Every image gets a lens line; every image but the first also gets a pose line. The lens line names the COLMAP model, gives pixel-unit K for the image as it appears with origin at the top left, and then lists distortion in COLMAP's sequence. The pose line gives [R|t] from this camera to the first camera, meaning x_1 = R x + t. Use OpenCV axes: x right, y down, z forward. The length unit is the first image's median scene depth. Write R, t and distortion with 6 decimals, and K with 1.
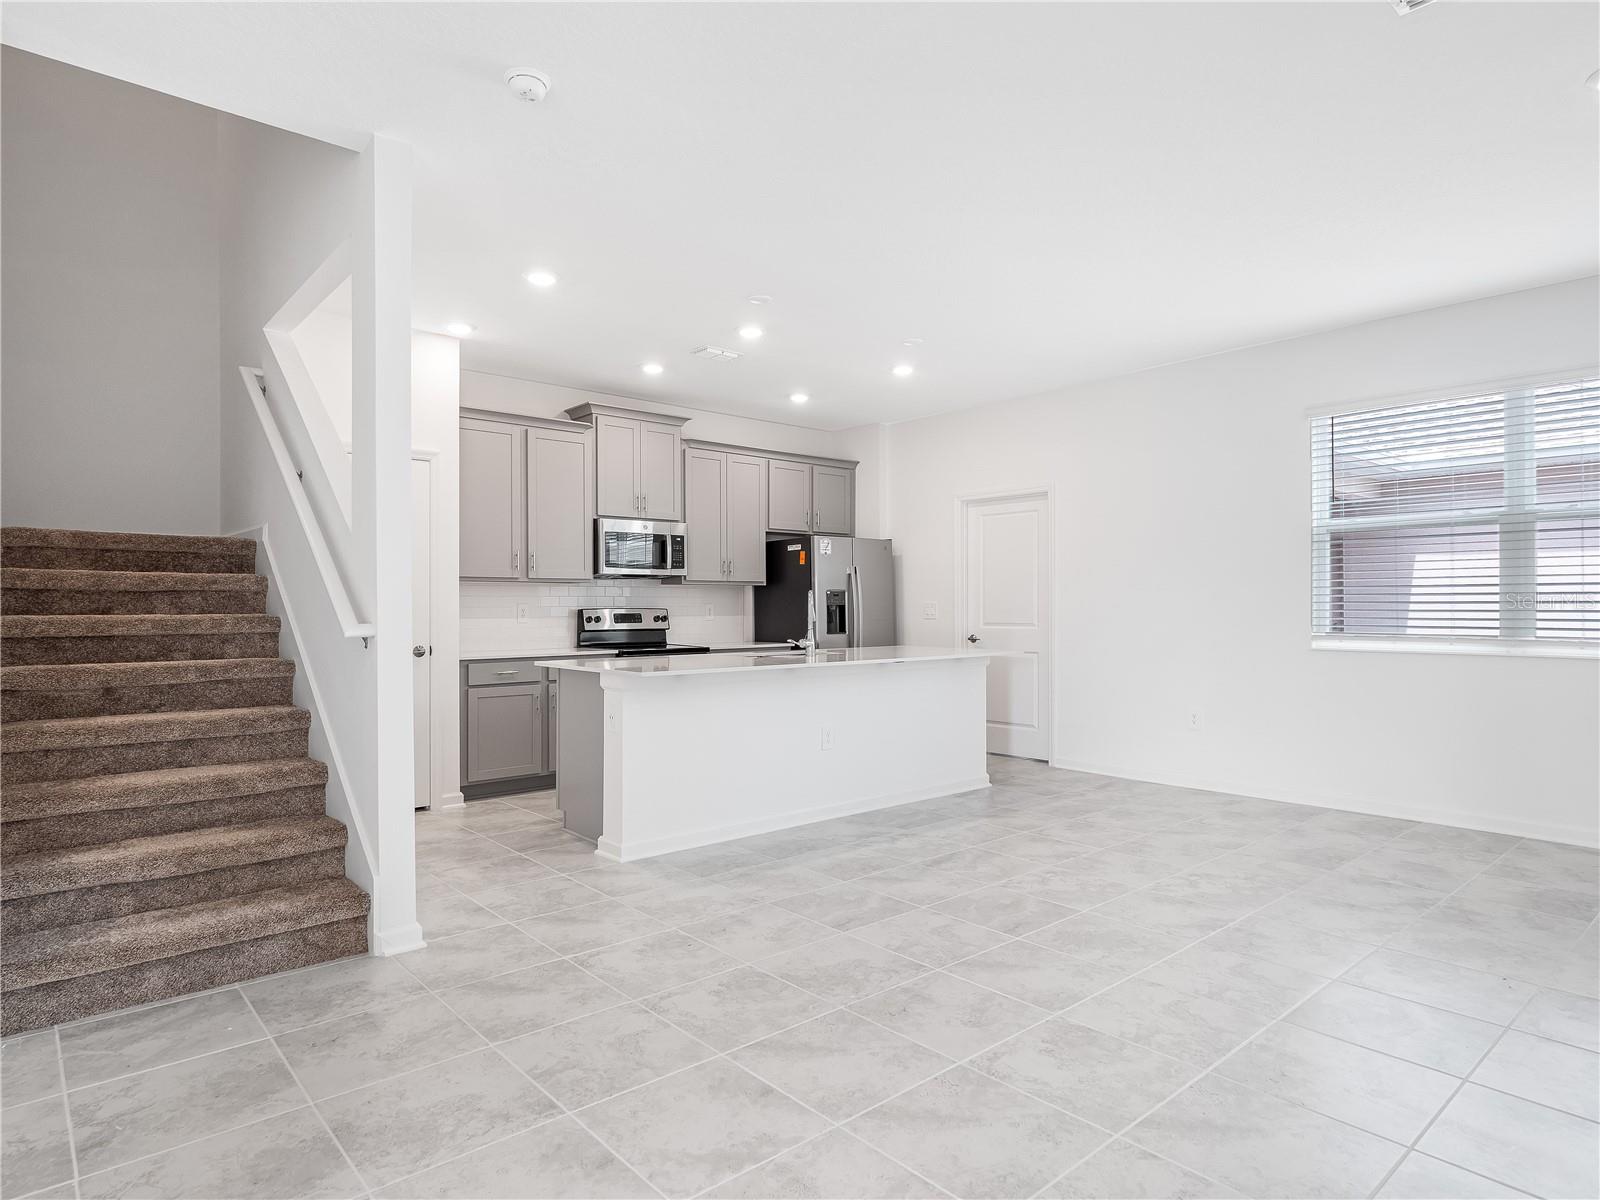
lens RADIAL K [[914.5, 0, 779.8], [0, 914.5, 595.6], [0, 0, 1]] dist [-0.000258, -0.000892]
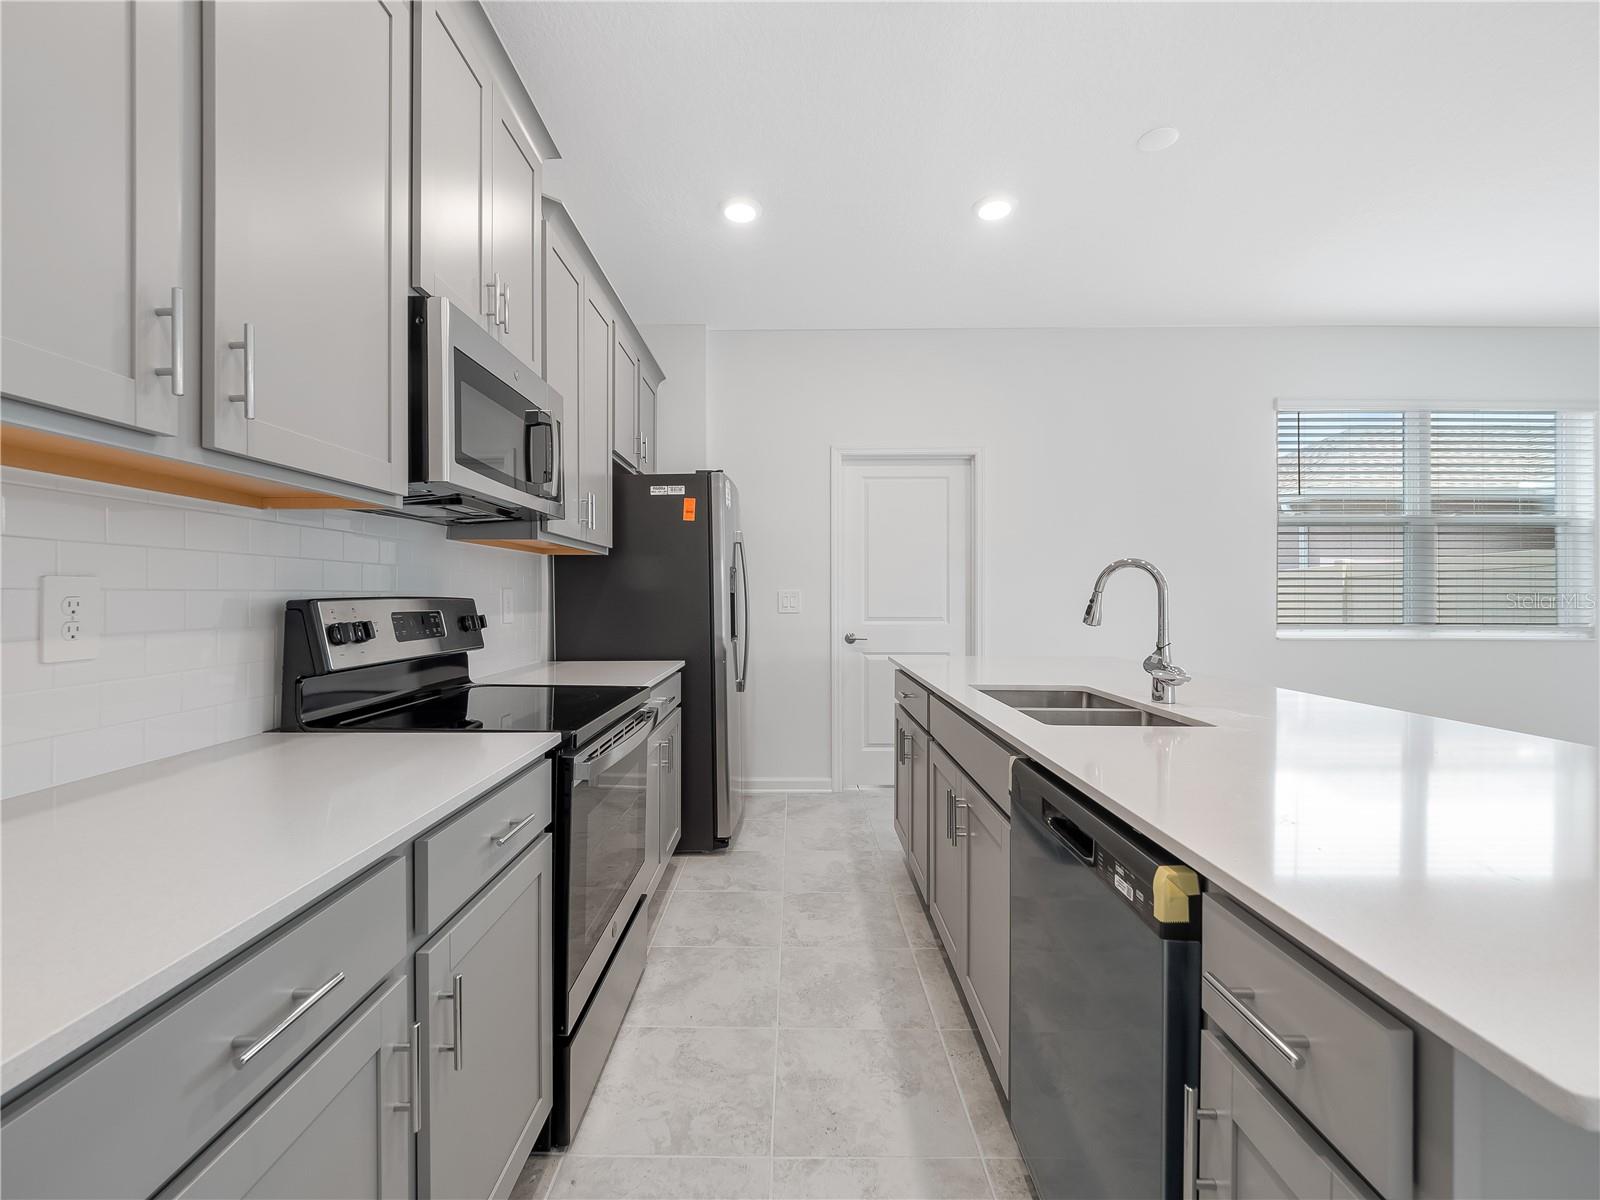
lens RADIAL K [[688.7, 0, 787.2], [0, 688.7, 594.5], [0, 0, 1]] dist [0.014296, -0.000610]
pose [[0.655602, 0.006173, 0.755081, -0.306423], [-0.010615, 0.999943, 0.001042, 0.012316], [-0.755032, -0.008698, 0.655630, 0.795023]]
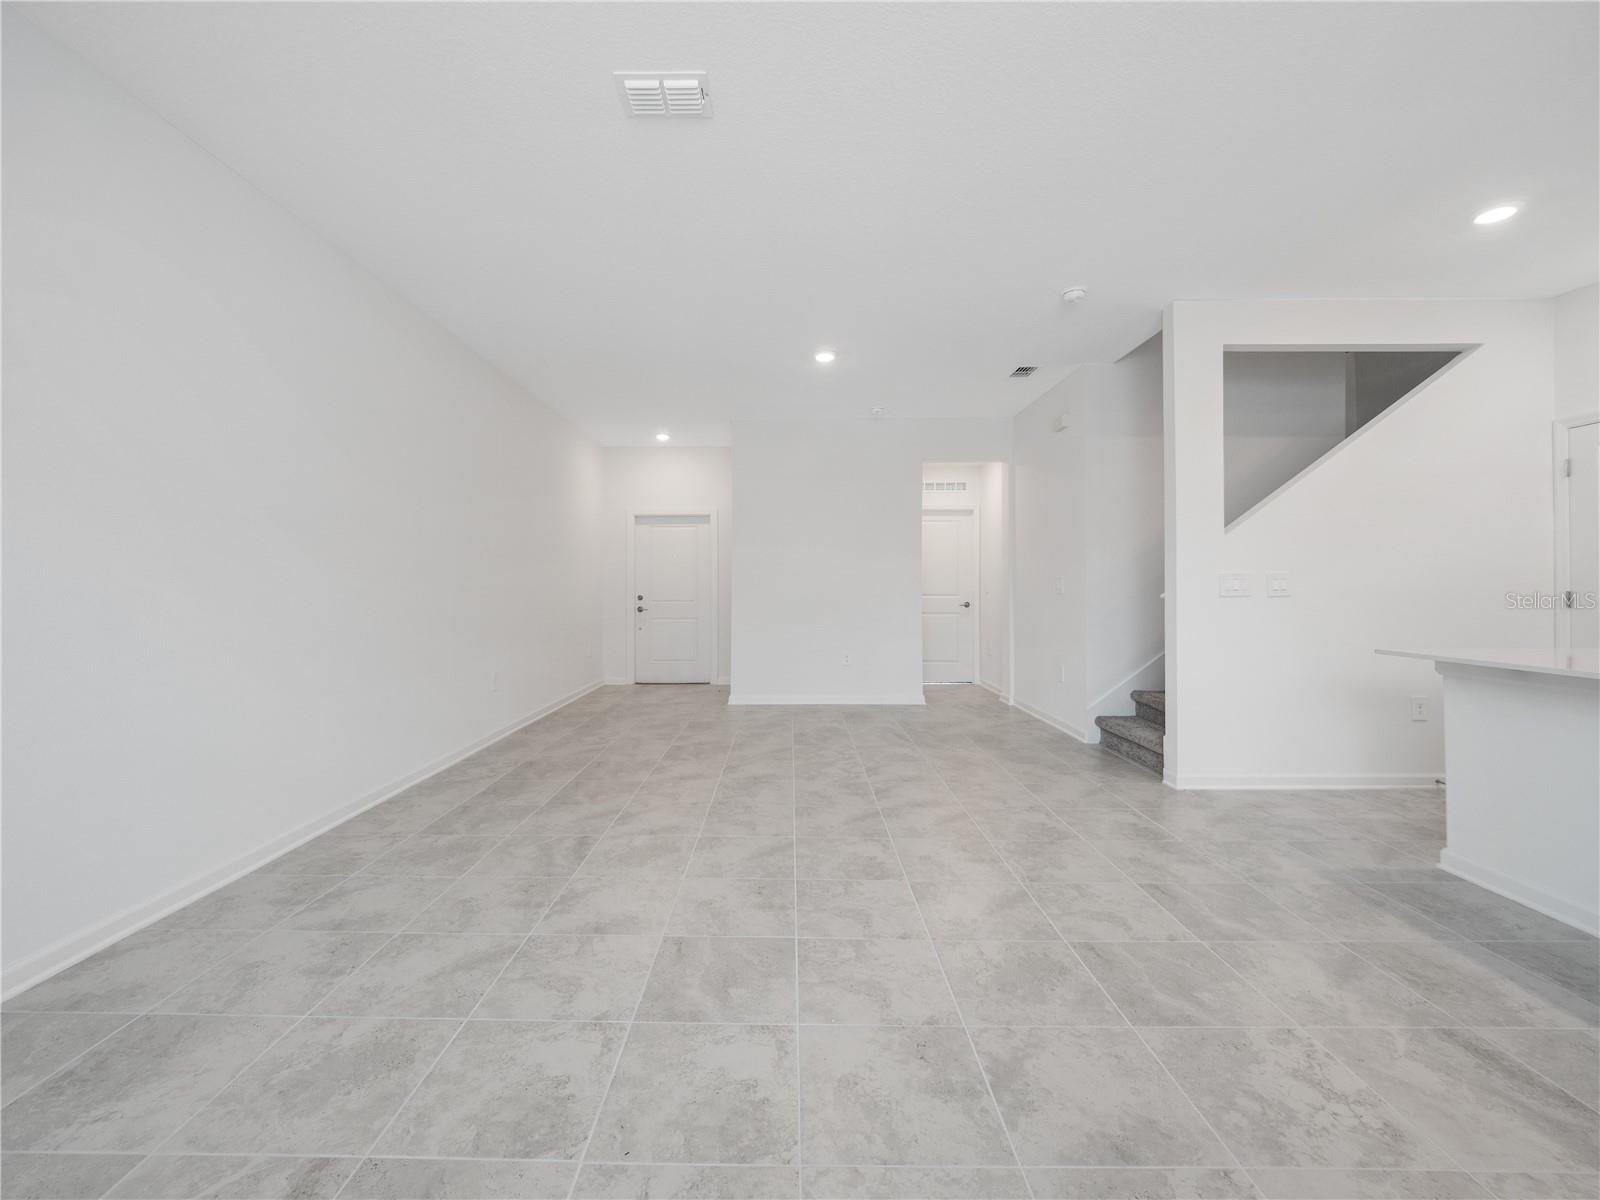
lens RADIAL K [[684.2, 0, 790.9], [0, 684.2, 587.1], [0, 0, 1]] dist [0.004222, -0.004864]
pose [[-0.650859, 0.003070, -0.759192, 0.503881], [0.013005, 0.999890, -0.007106, 0.011220], [0.759087, -0.014498, -0.650828, 0.653111]]
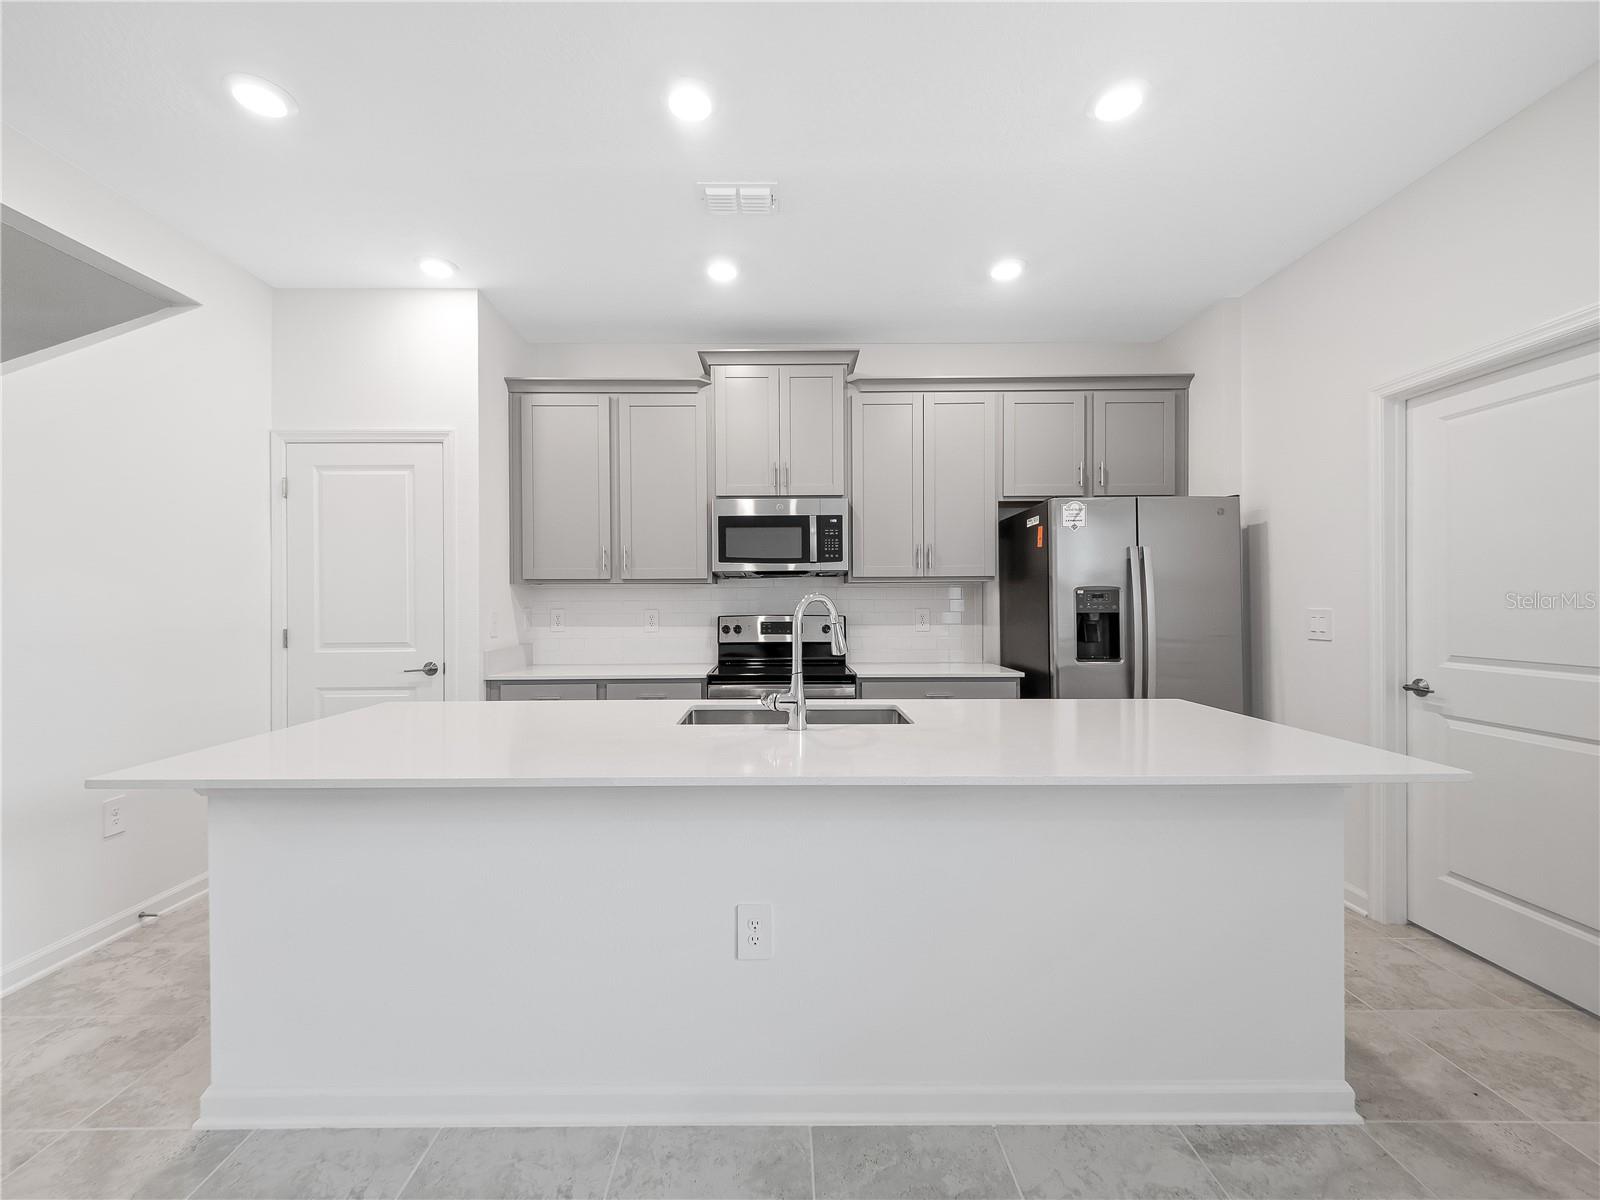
lens RADIAL K [[677.4, 0, 786.0], [0, 677.4, 598.6], [0, 0, 1]] dist [0.012319, -0.004513]
pose [[0.765335, -0.002067, -0.643629, 0.226076], [0.009332, 0.999925, 0.007886, -0.005031], [0.643565, -0.012042, 0.765297, 0.627879]]
